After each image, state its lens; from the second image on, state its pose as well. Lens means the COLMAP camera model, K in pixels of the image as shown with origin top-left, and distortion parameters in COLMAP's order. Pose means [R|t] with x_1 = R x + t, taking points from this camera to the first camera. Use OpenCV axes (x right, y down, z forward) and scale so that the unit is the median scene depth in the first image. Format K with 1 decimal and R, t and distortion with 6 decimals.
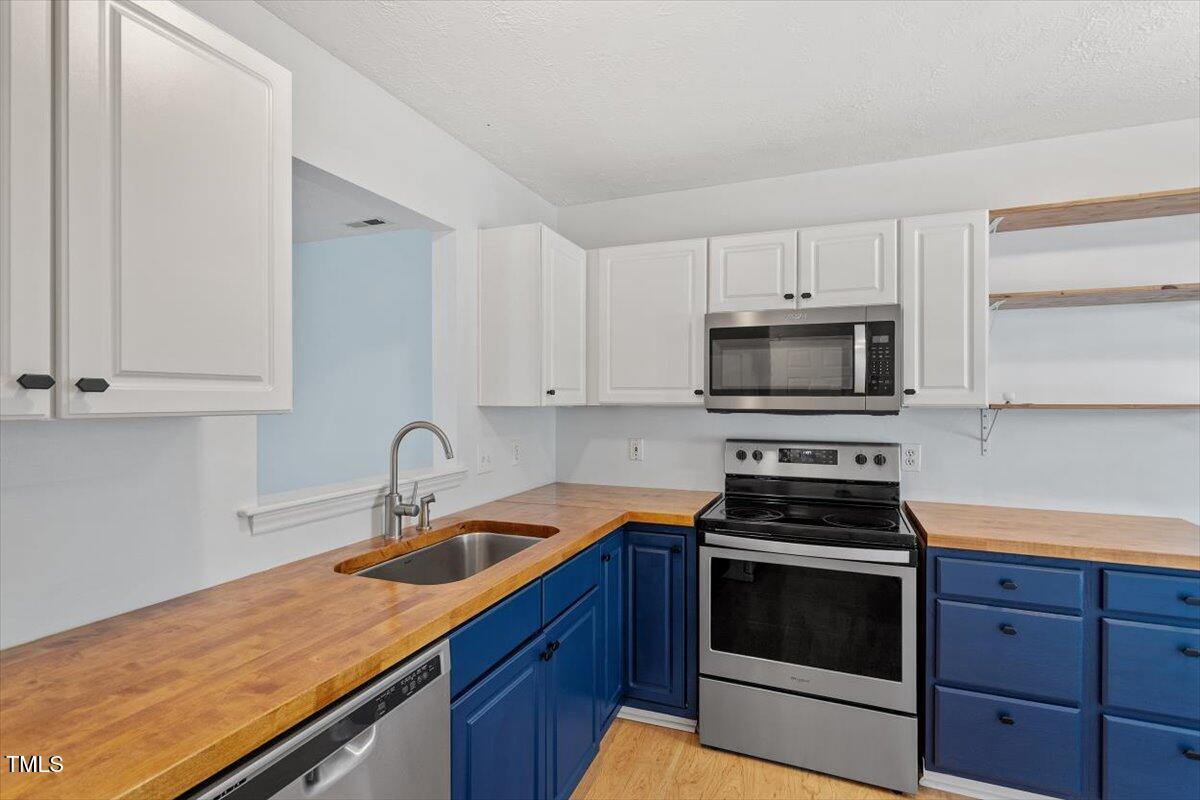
lens RADIAL K [[572.5, 0, 594.0], [0, 572.5, 397.7], [0, 0, 1]] dist [-0.003510, -0.000266]
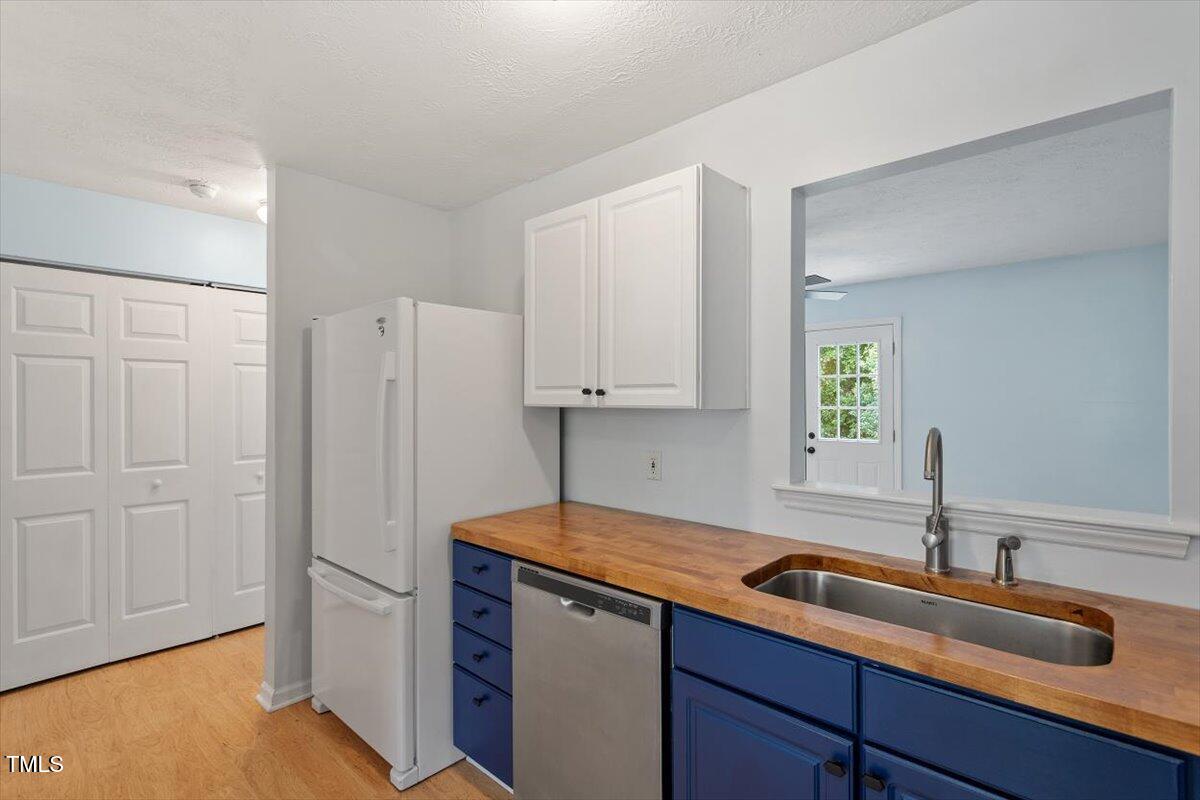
lens RADIAL K [[572.5, 0, 594.0], [0, 572.5, 397.7], [0, 0, 1]] dist [-0.003510, -0.000266]
pose [[-0.362314, -0.003501, -0.932050, 0.826915], [0.002475, 0.999986, -0.004719, 0.006721], [0.932053, -0.004016, -0.362300, 1.217215]]
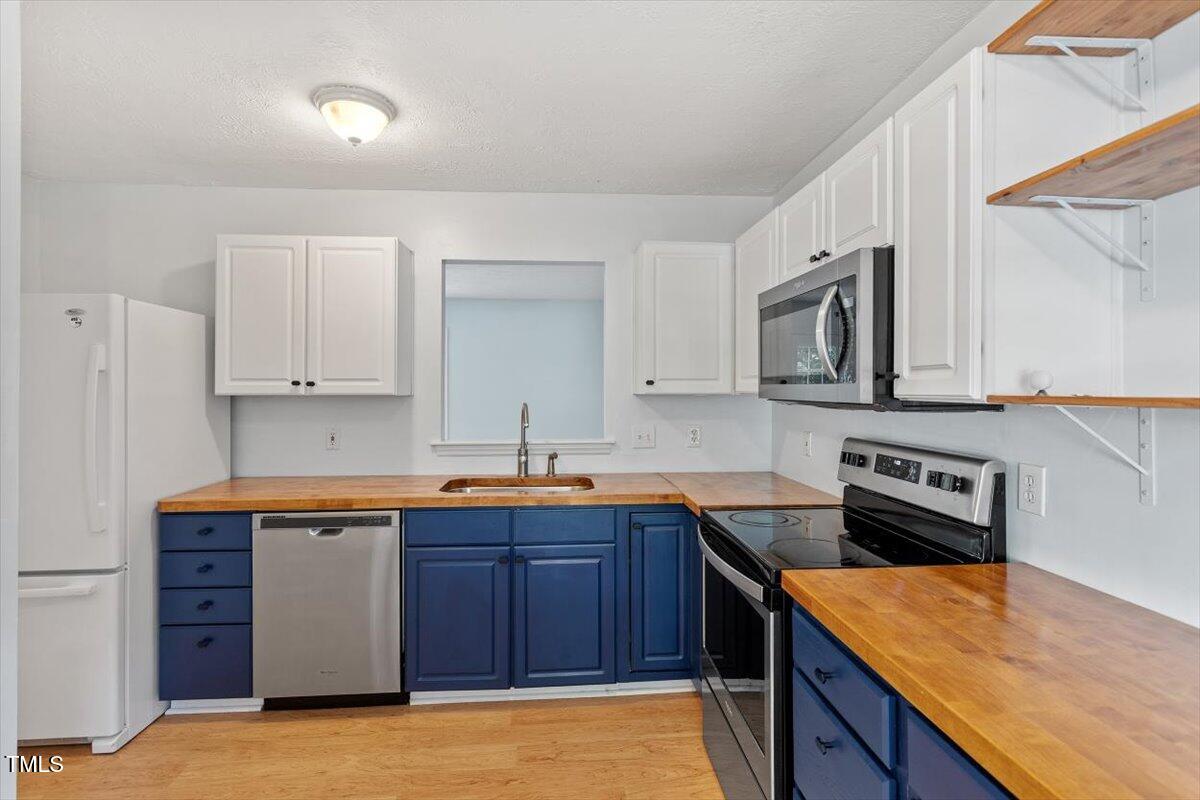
lens RADIAL K [[578.7, 0, 600.6], [0, 578.7, 387.5], [0, 0, 1]] dist [0.000559, 0.000119]
pose [[0.443325, -0.003802, -0.896353, 1.712226], [0.002267, 0.999993, -0.003120, 0.007156], [0.896358, -0.000649, 0.443330, 0.694687]]
